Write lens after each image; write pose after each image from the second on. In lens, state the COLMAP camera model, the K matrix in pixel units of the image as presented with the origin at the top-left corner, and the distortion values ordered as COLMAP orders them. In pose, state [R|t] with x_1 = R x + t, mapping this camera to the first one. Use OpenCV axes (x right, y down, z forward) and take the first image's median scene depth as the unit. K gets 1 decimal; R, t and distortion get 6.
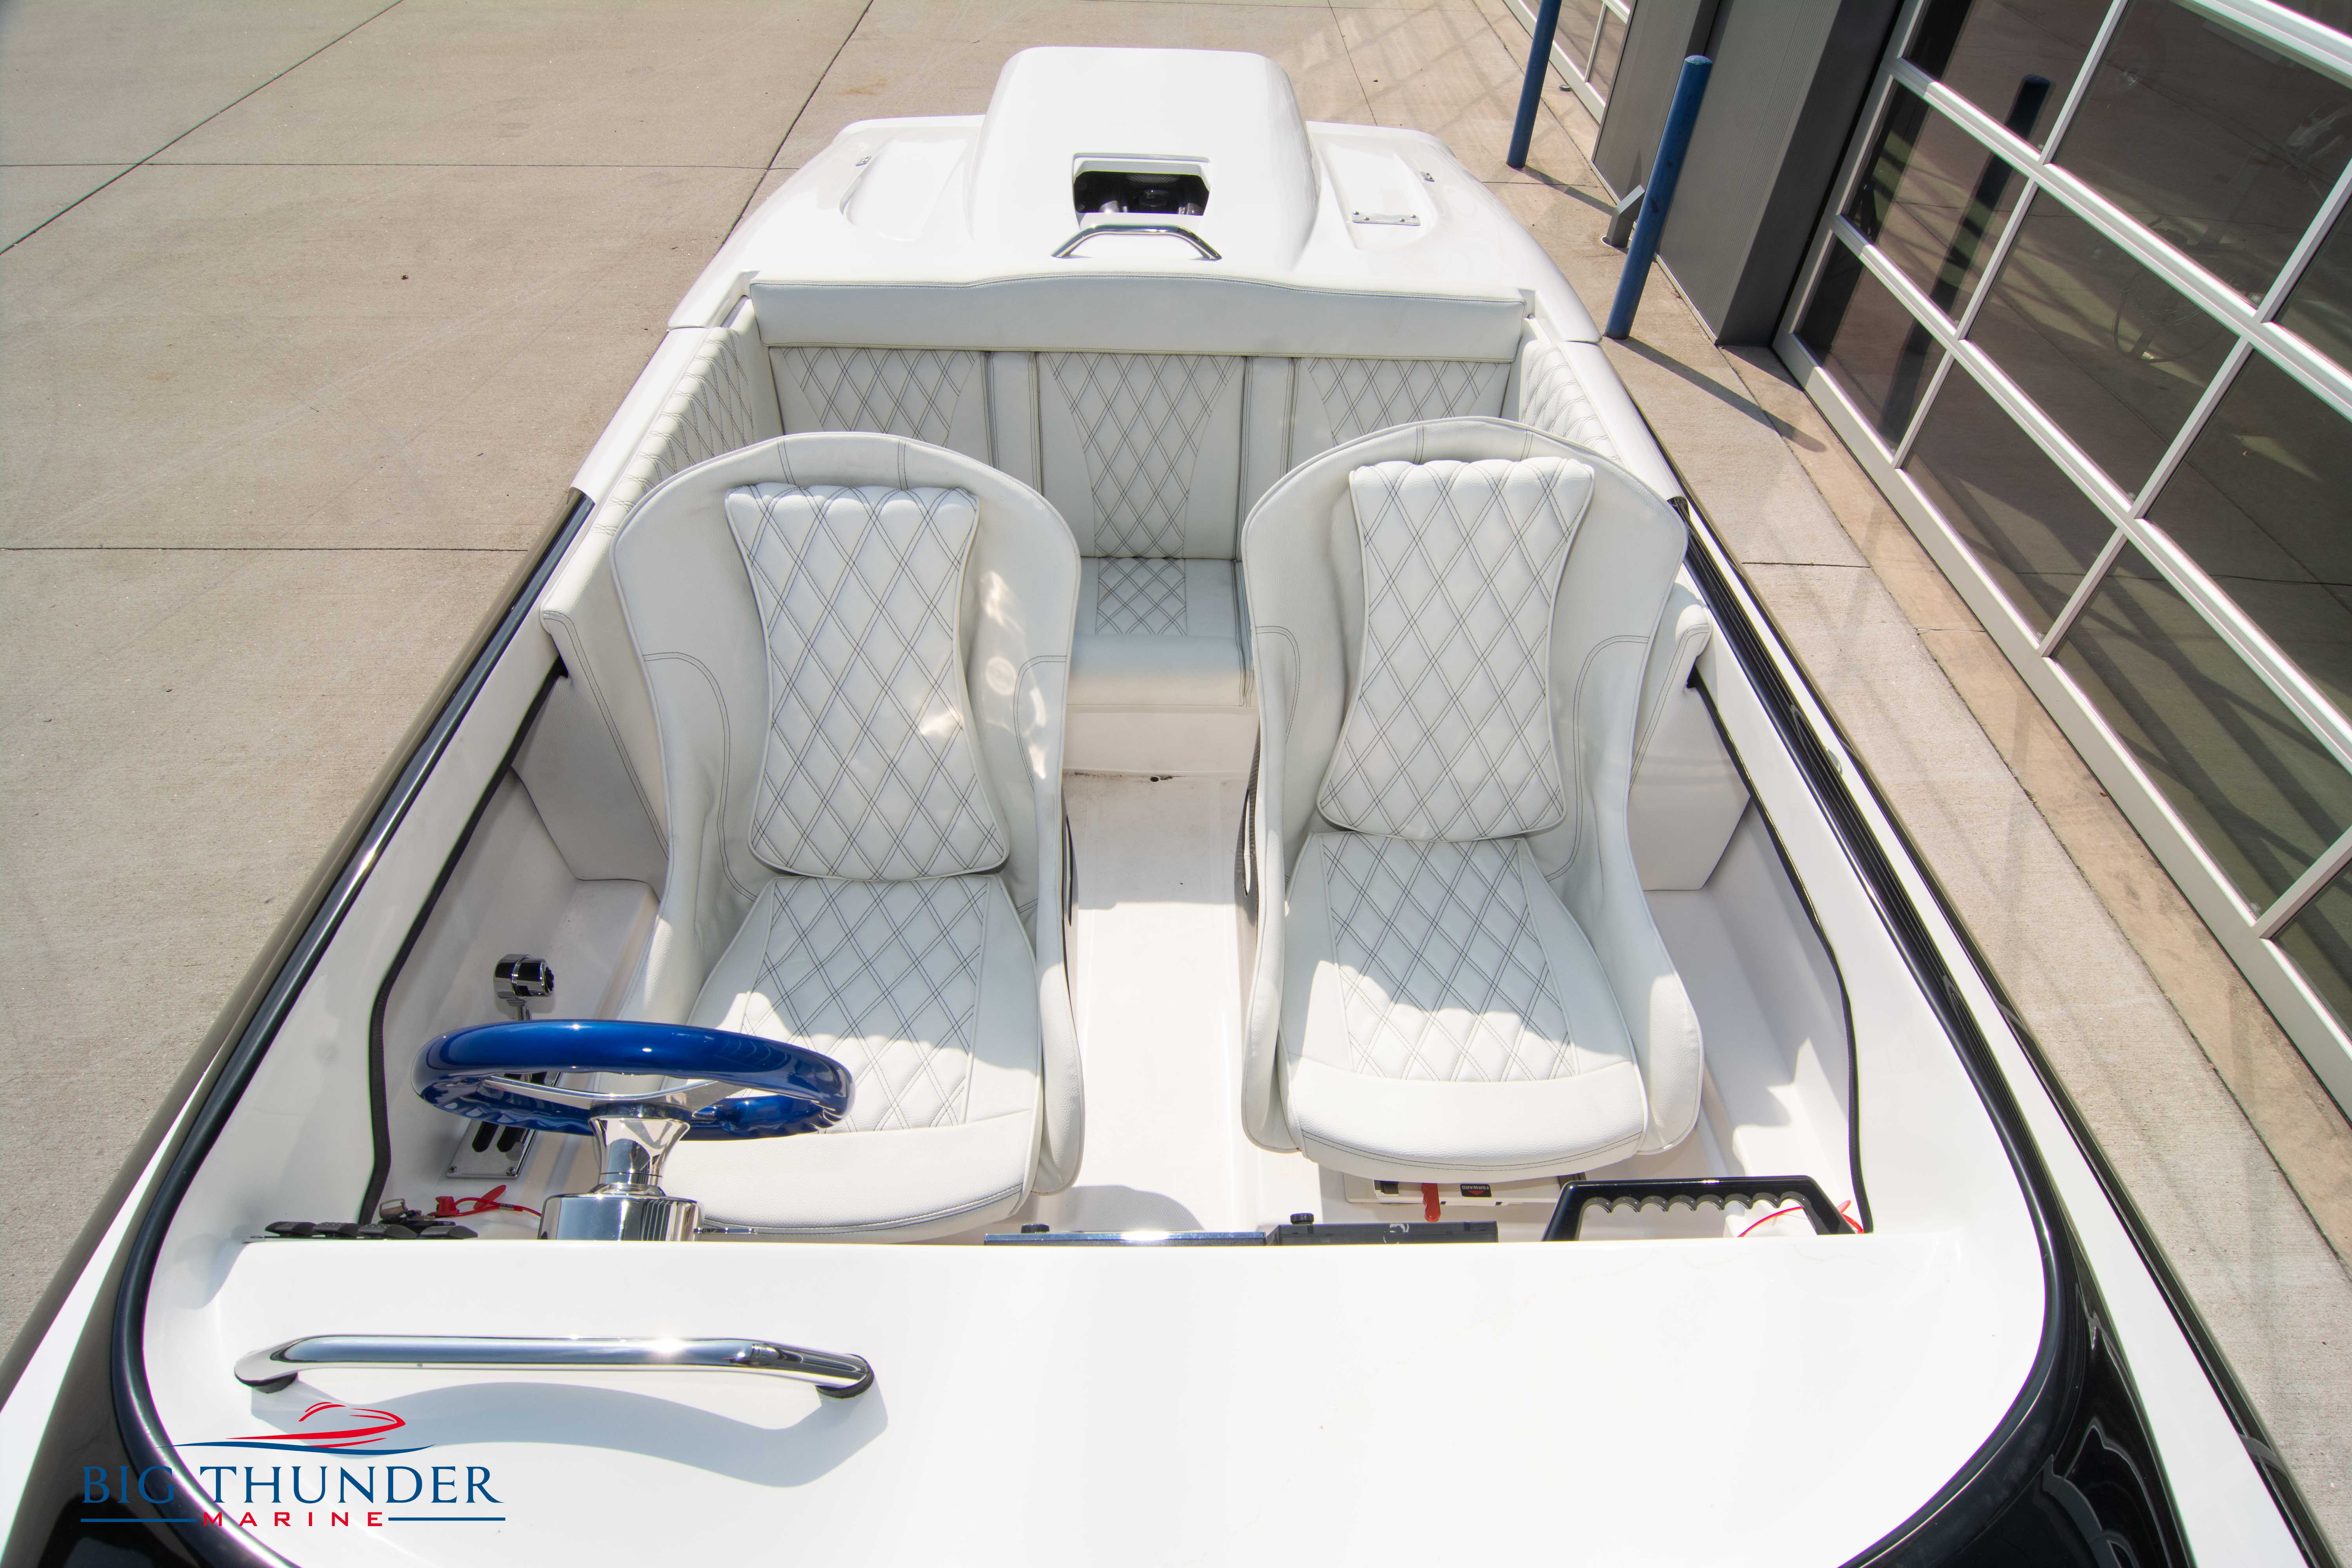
lens RADIAL K [[1254.2, 0, 1183.3], [0, 1254.2, 787.4], [0, 0, 1]] dist [-0.010701, -0.008518]
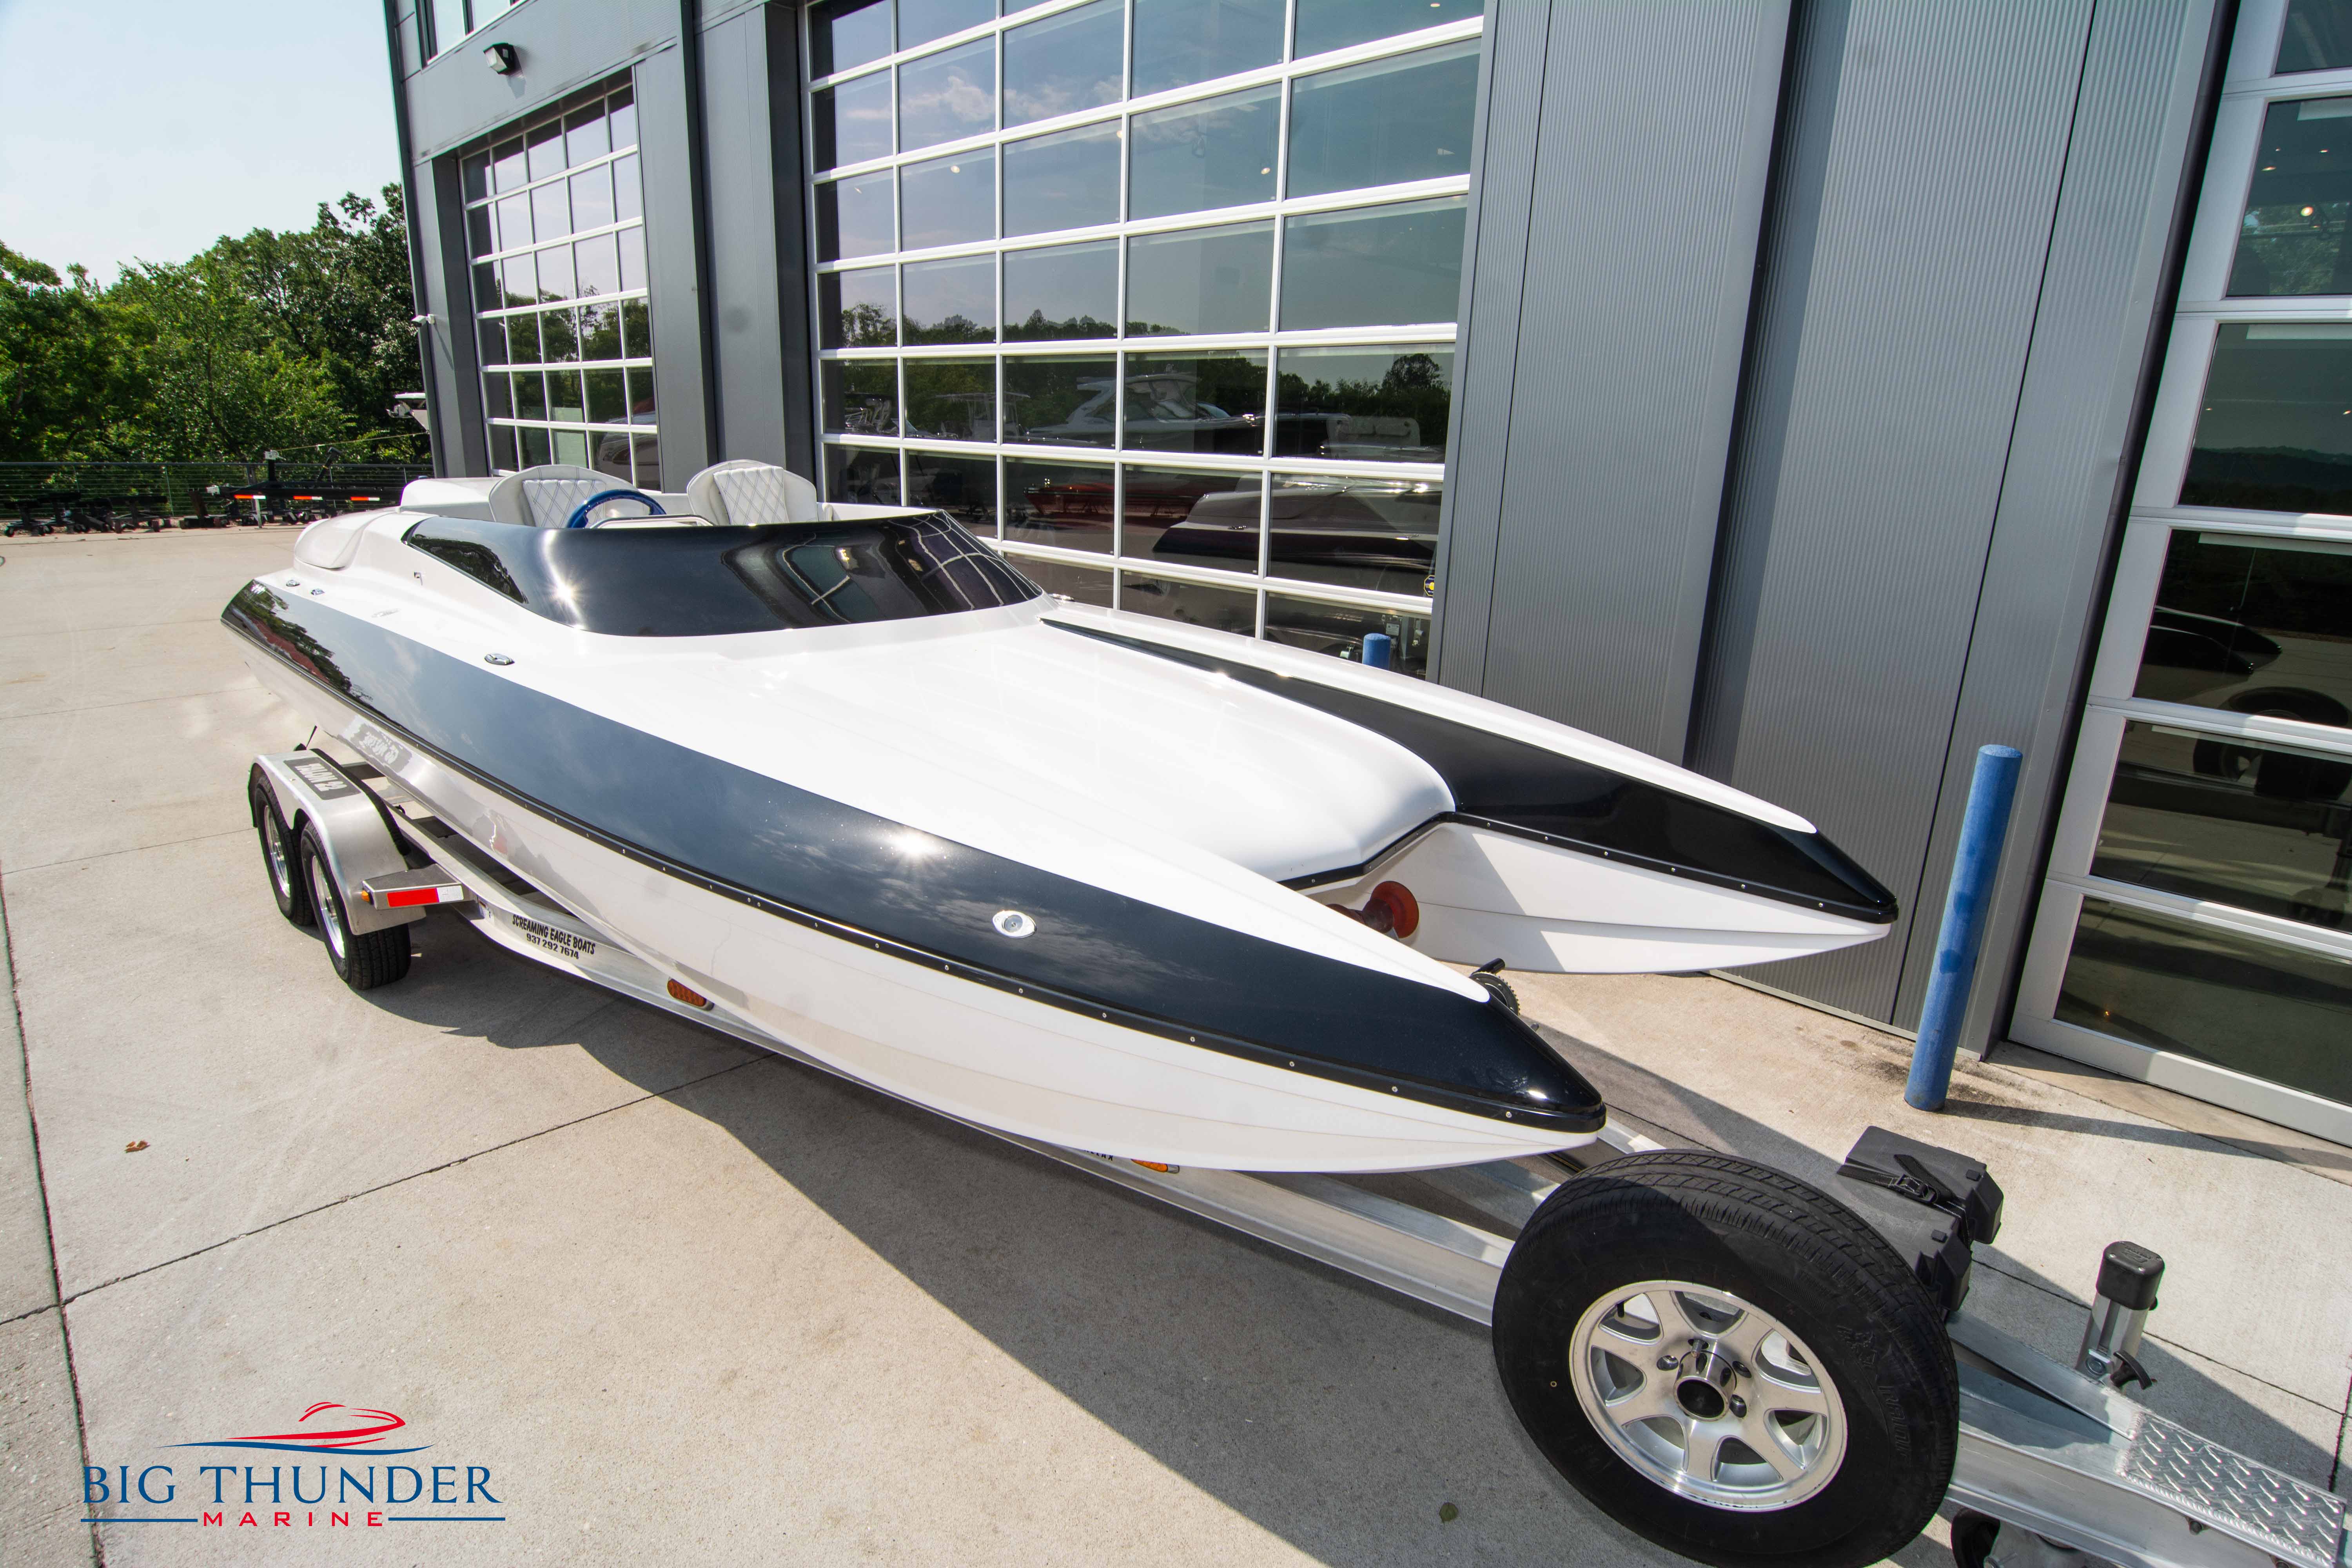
lens RADIAL K [[1254.2, 0, 1183.3], [0, 1254.2, 787.4], [0, 0, 1]] dist [-0.010701, -0.008518]
pose [[0.730108, -0.206584, 0.651357, -0.806543], [0.480652, 0.832796, -0.274635, 1.219305], [-0.485712, 0.513590, 0.707326, -0.955964]]
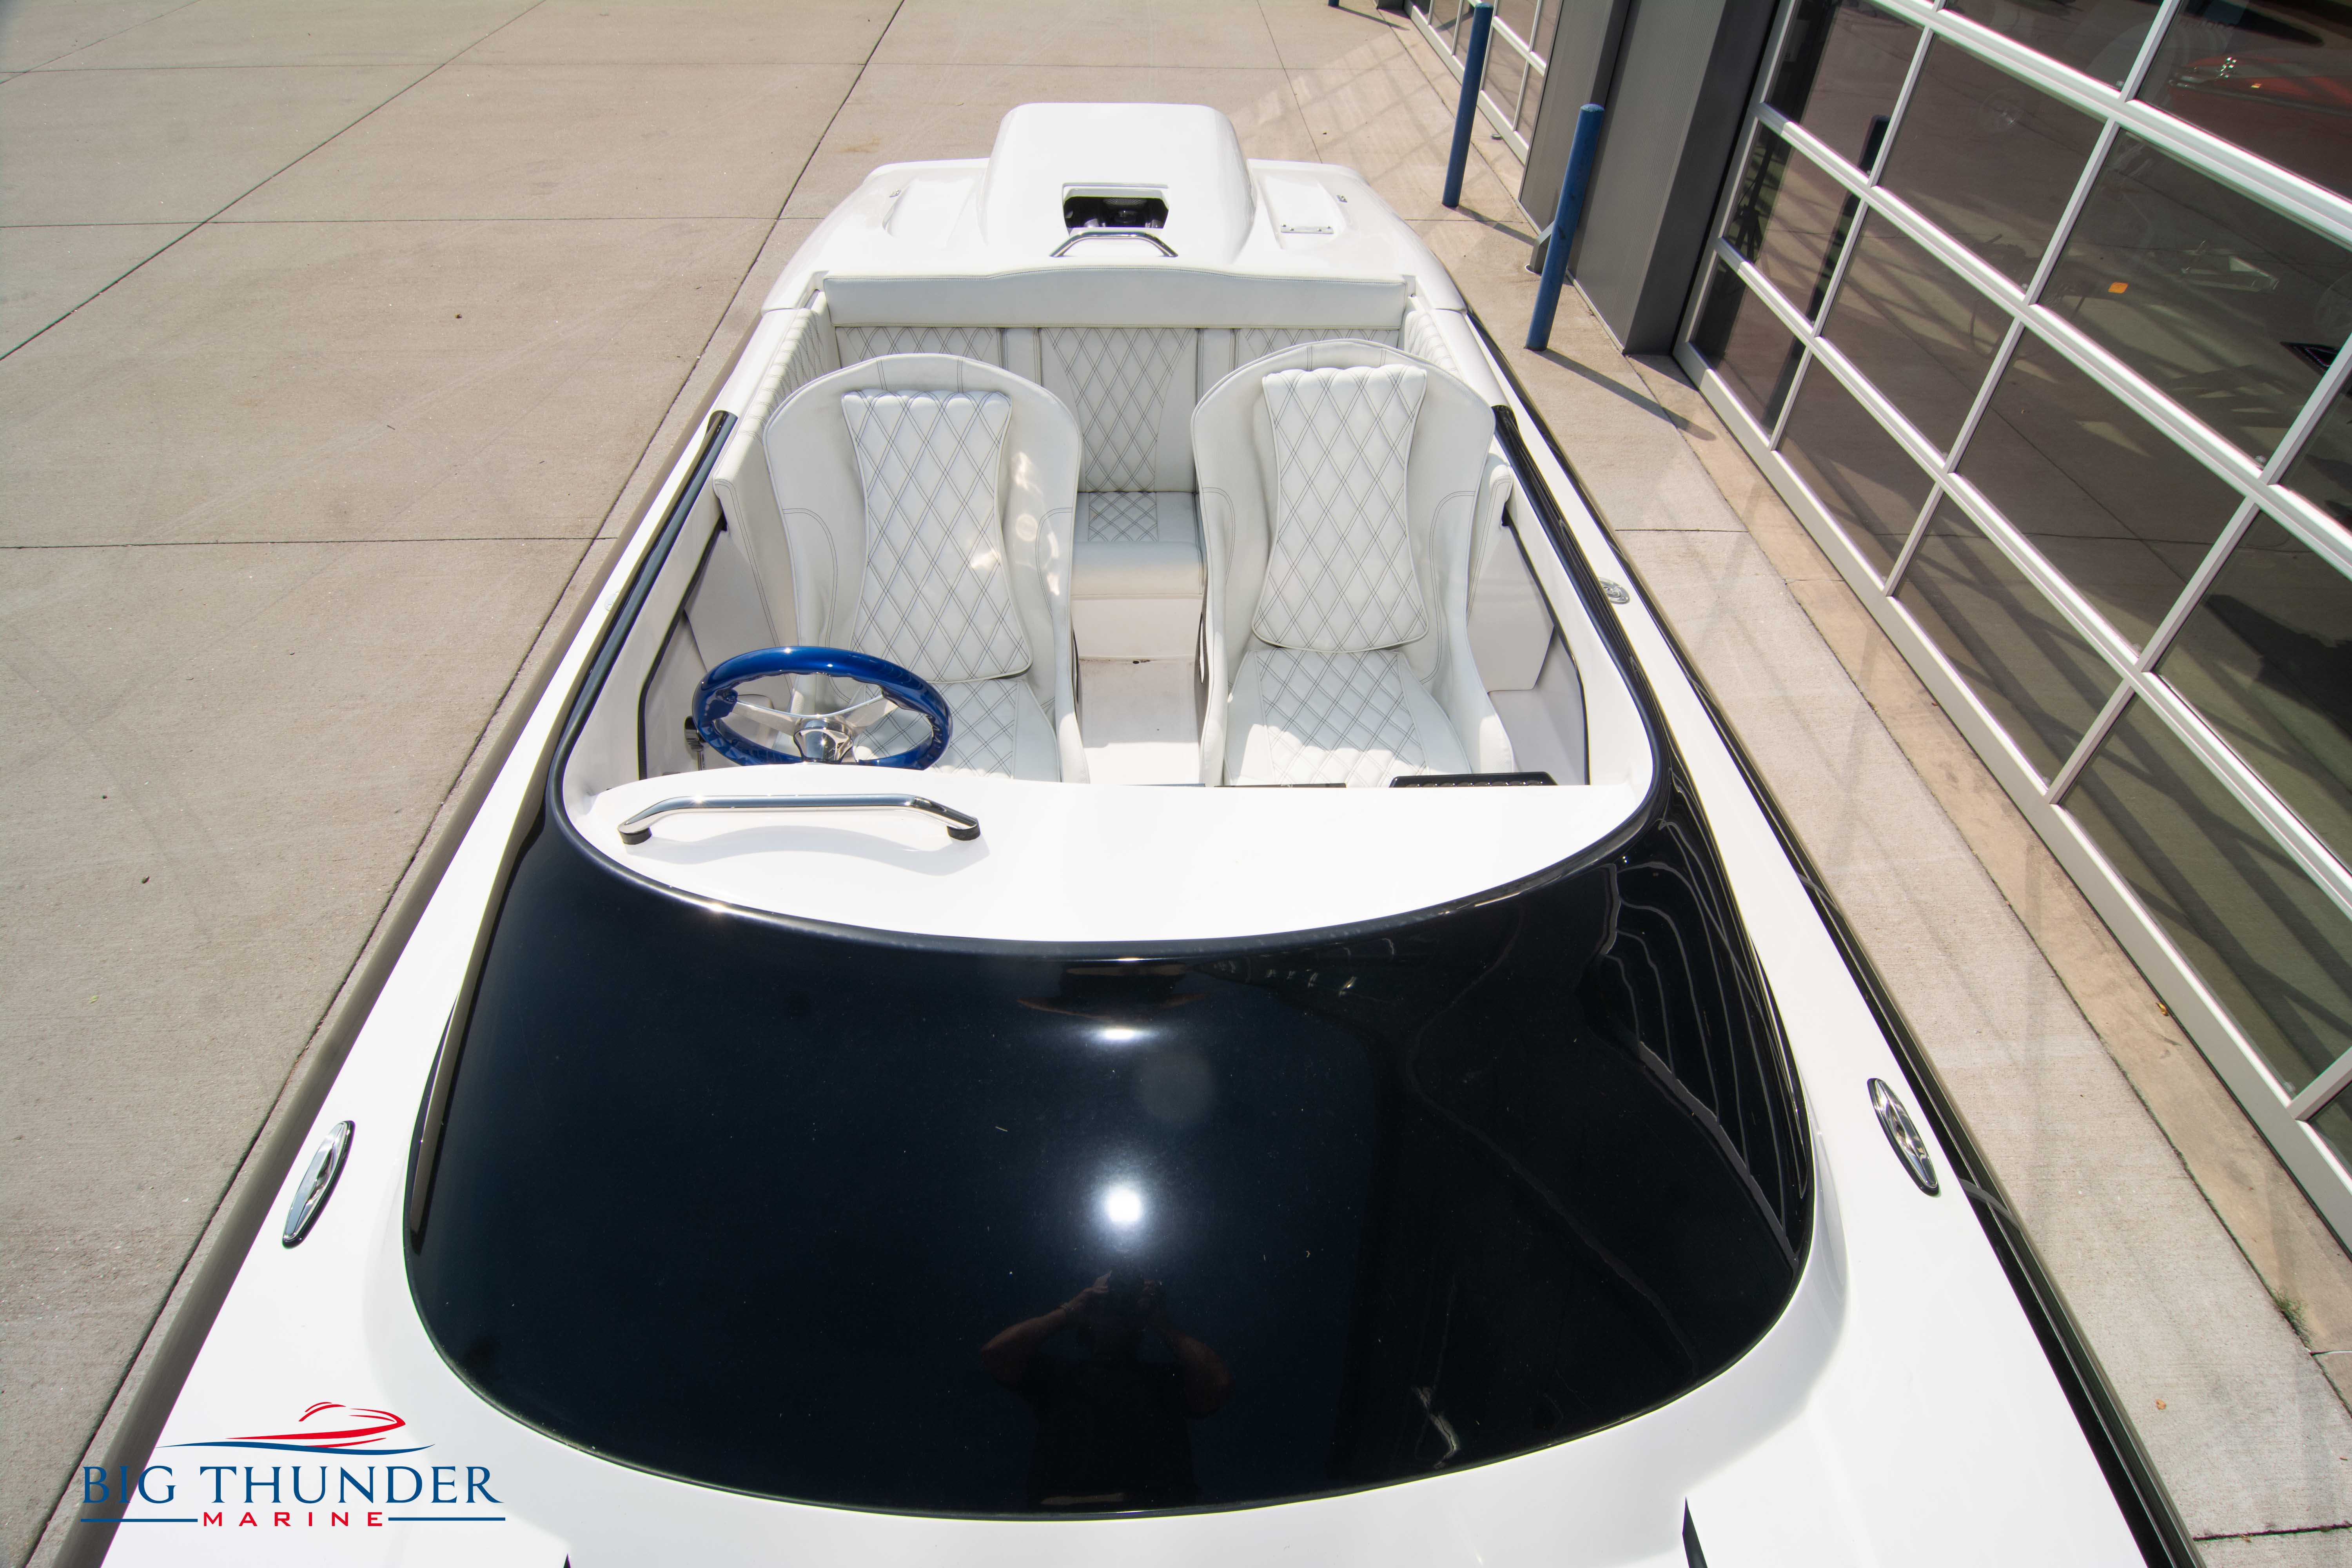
lens RADIAL K [[1254.2, 0, 1183.3], [0, 1254.2, 787.4], [0, 0, 1]] dist [-0.010701, -0.008518]
pose [[0.999664, -0.022317, 0.013189, 0.005718], [0.022798, 0.999037, -0.037489, 0.176267], [-0.012340, 0.037777, 0.999210, -0.282068]]
